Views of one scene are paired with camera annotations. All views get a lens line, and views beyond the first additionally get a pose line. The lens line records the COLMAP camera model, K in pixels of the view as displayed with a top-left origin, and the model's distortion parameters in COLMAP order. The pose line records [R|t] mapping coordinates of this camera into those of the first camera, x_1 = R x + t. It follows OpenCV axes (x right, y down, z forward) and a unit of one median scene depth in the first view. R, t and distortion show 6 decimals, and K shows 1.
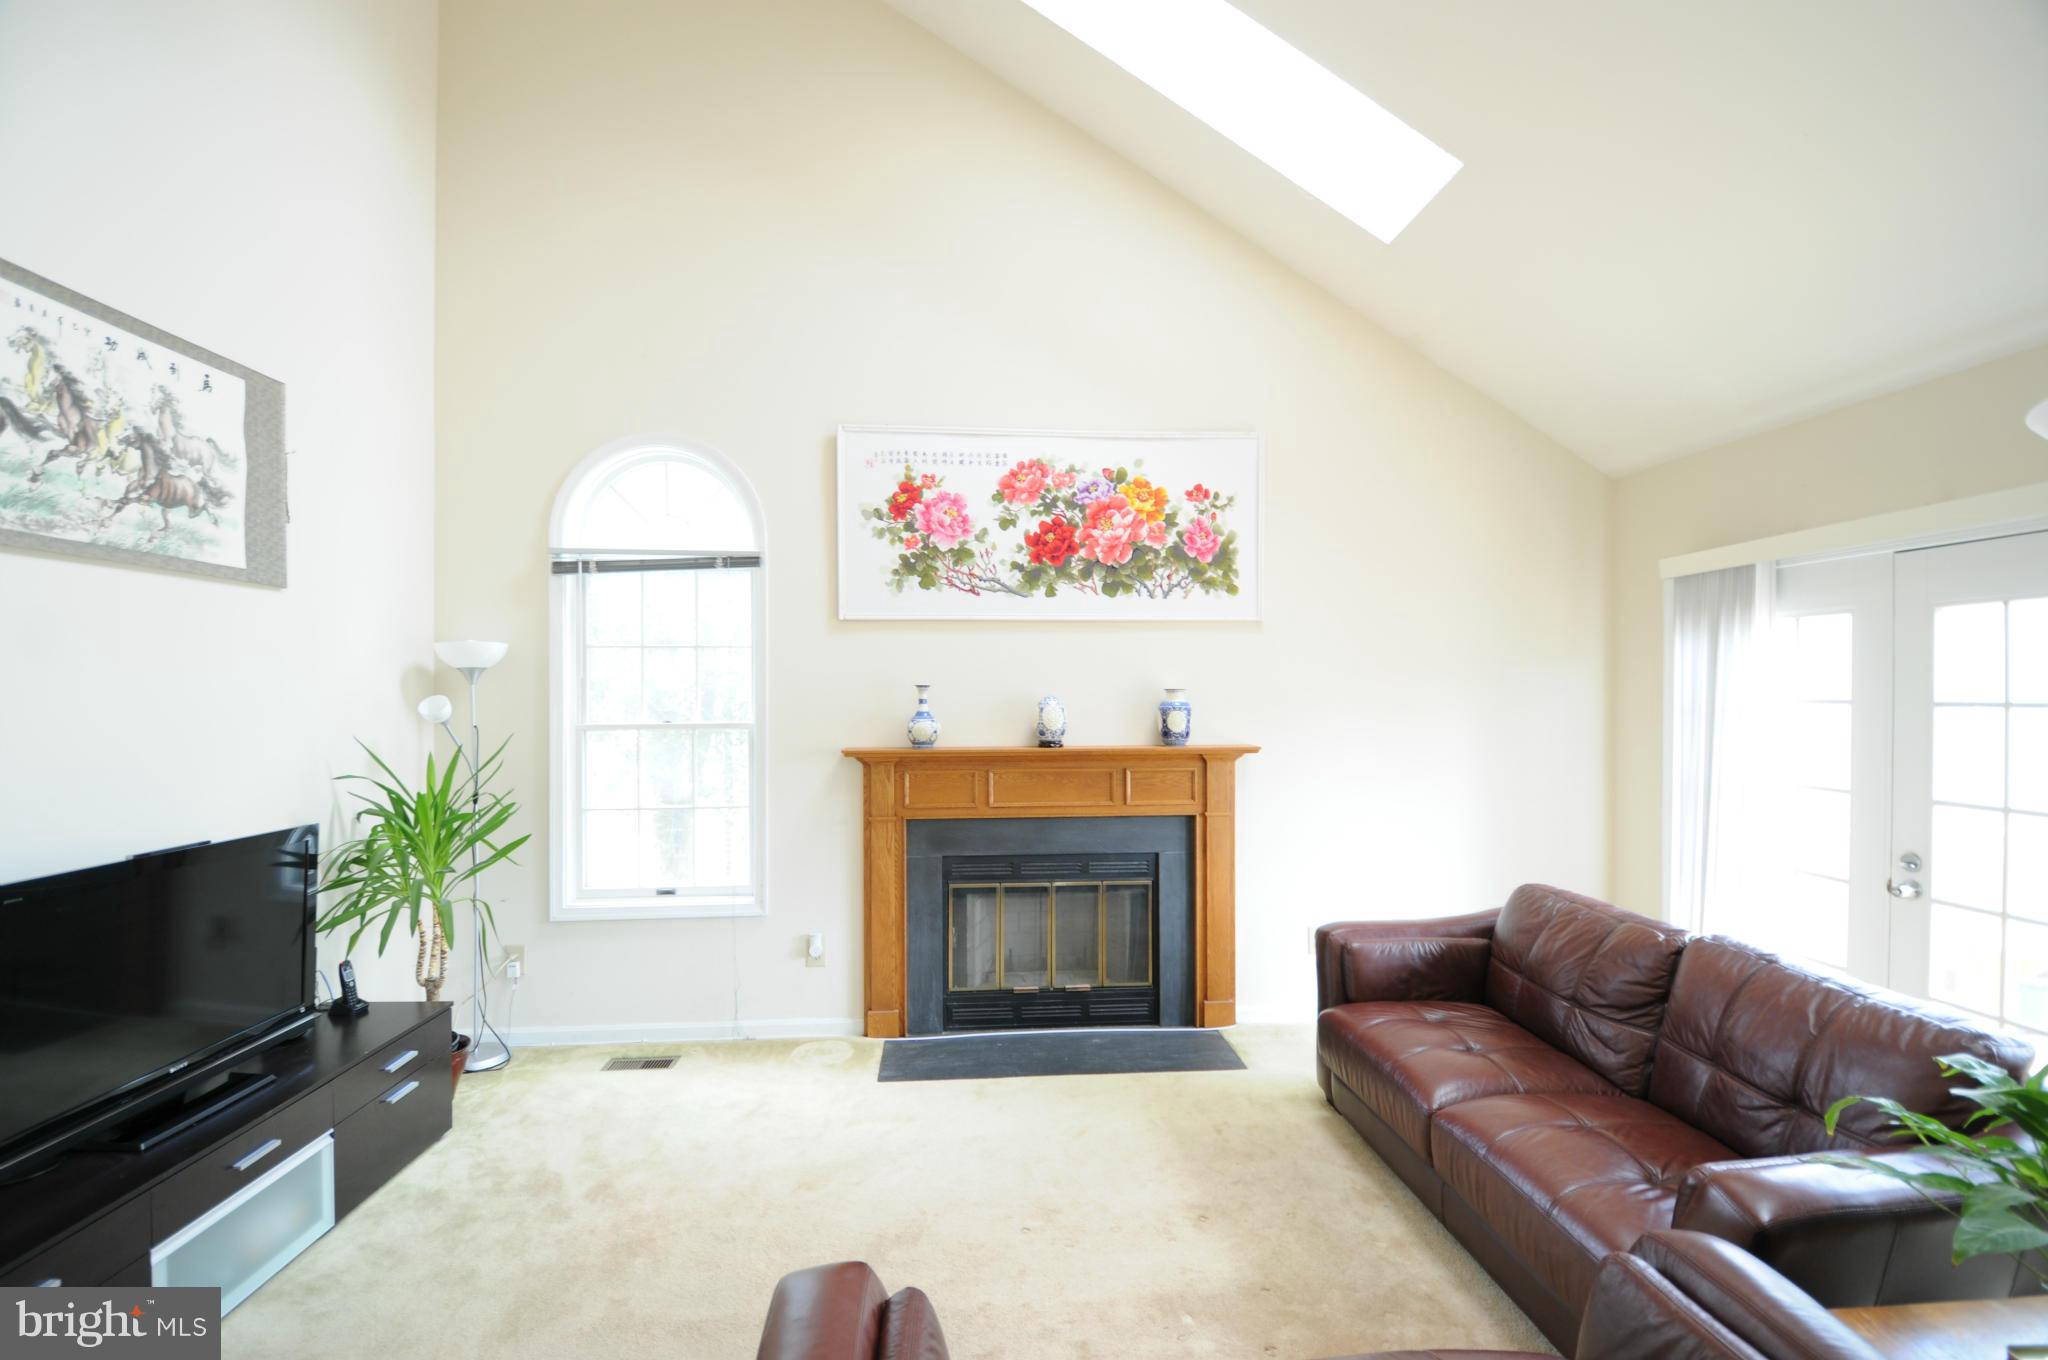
lens RADIAL K [[900.9, 0, 1017.9], [0, 900.9, 692.0], [0, 0, 1]] dist [0.020038, -0.020907]
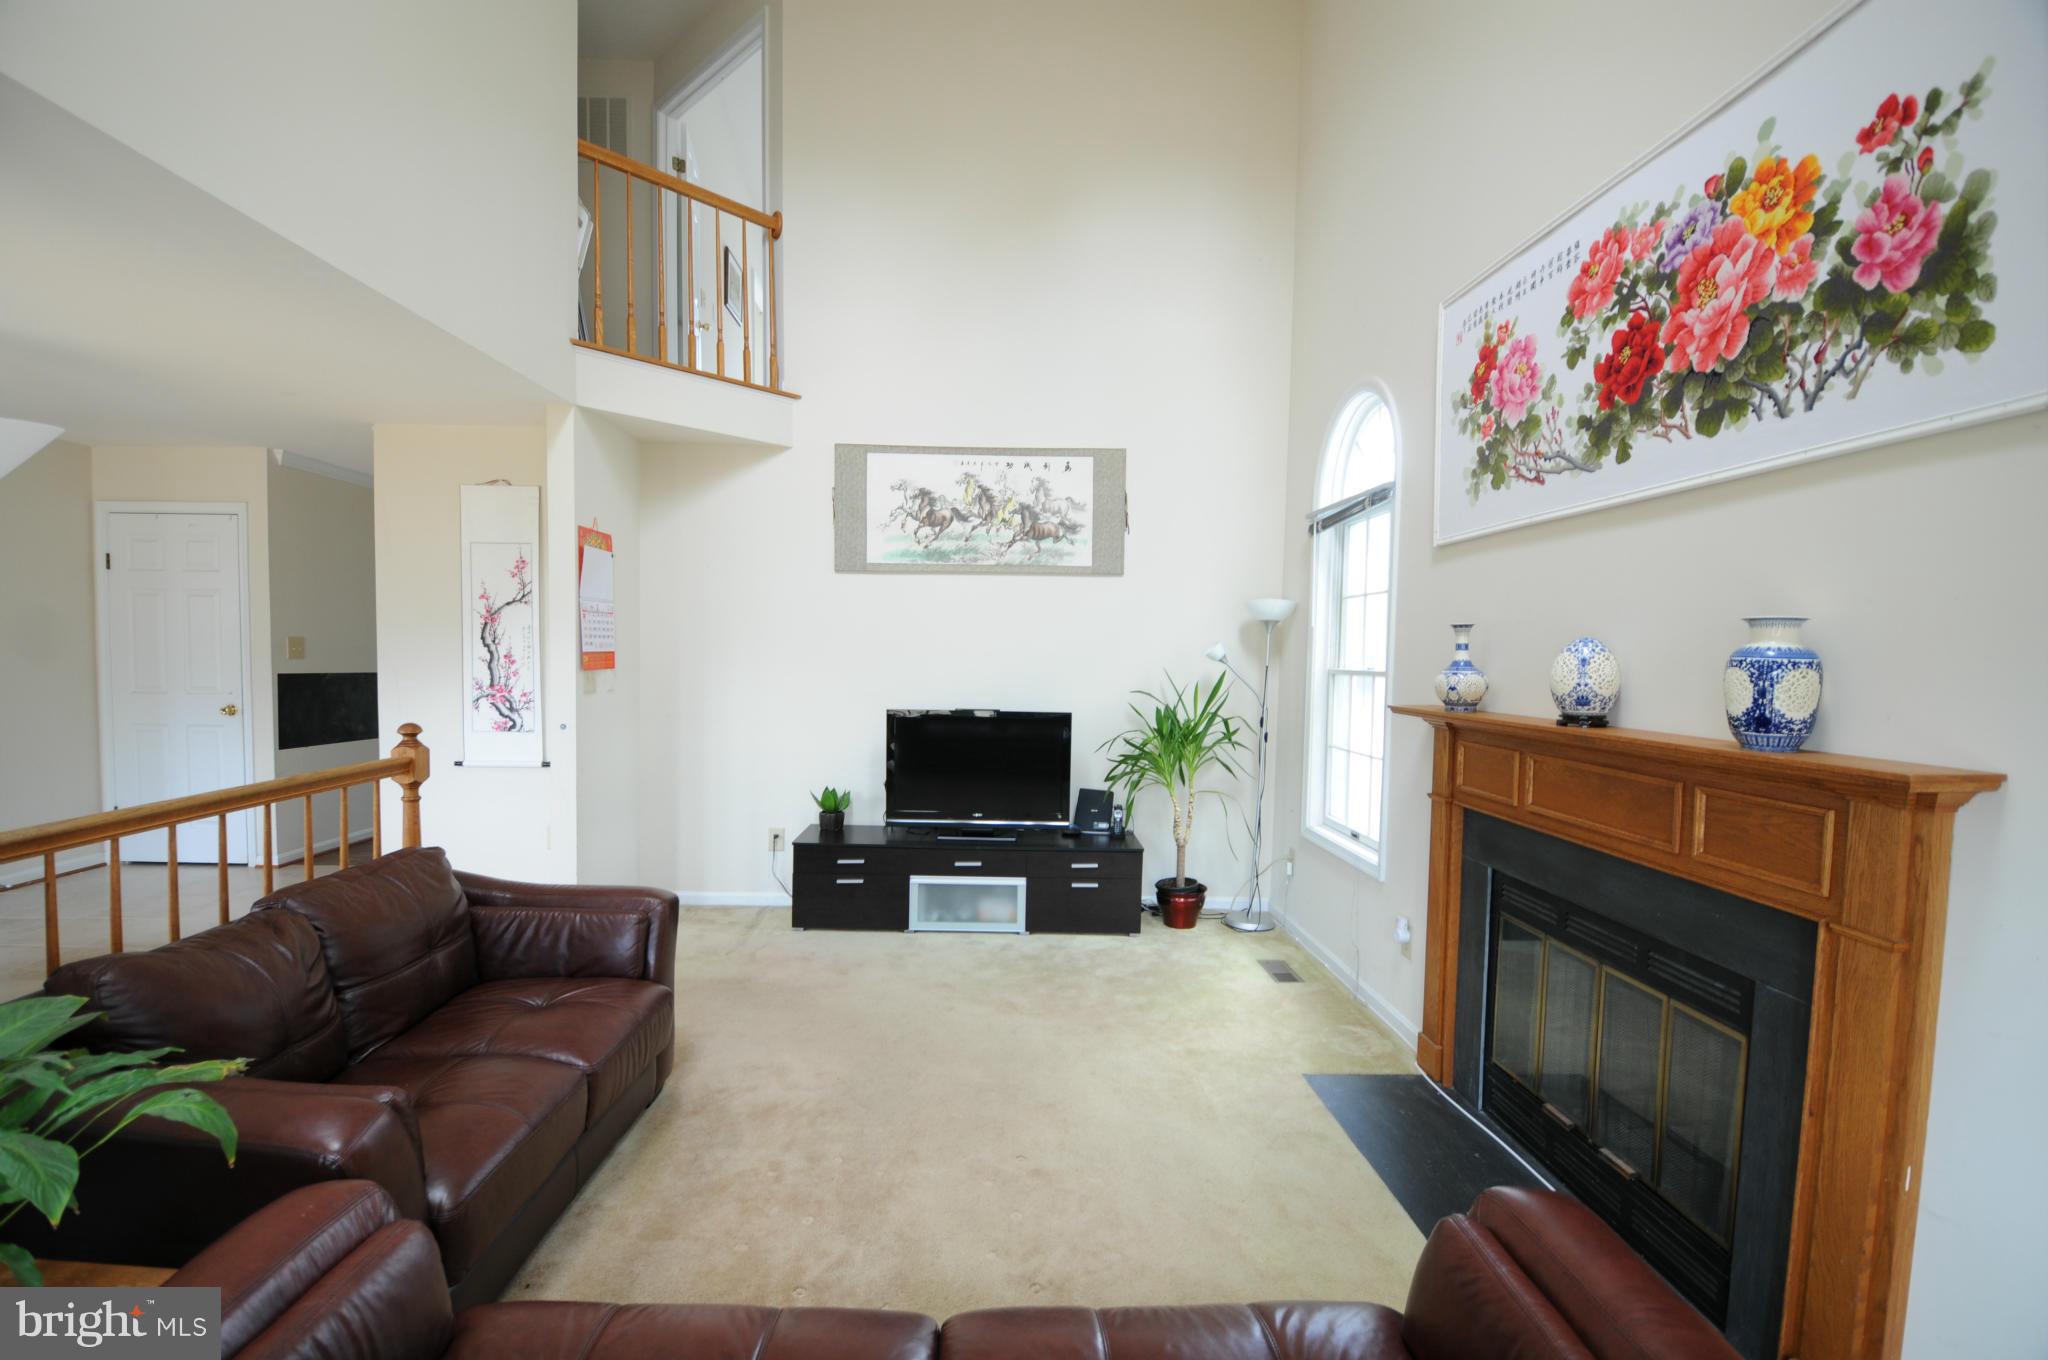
lens RADIAL K [[900.9, 0, 1017.9], [0, 900.9, 692.0], [0, 0, 1]] dist [0.020038, -0.020907]
pose [[-0.041444, 0.048036, -0.997985, 0.624998], [-0.016062, 0.998682, 0.048737, 0.016431], [0.999012, 0.018049, -0.040618, 0.649291]]
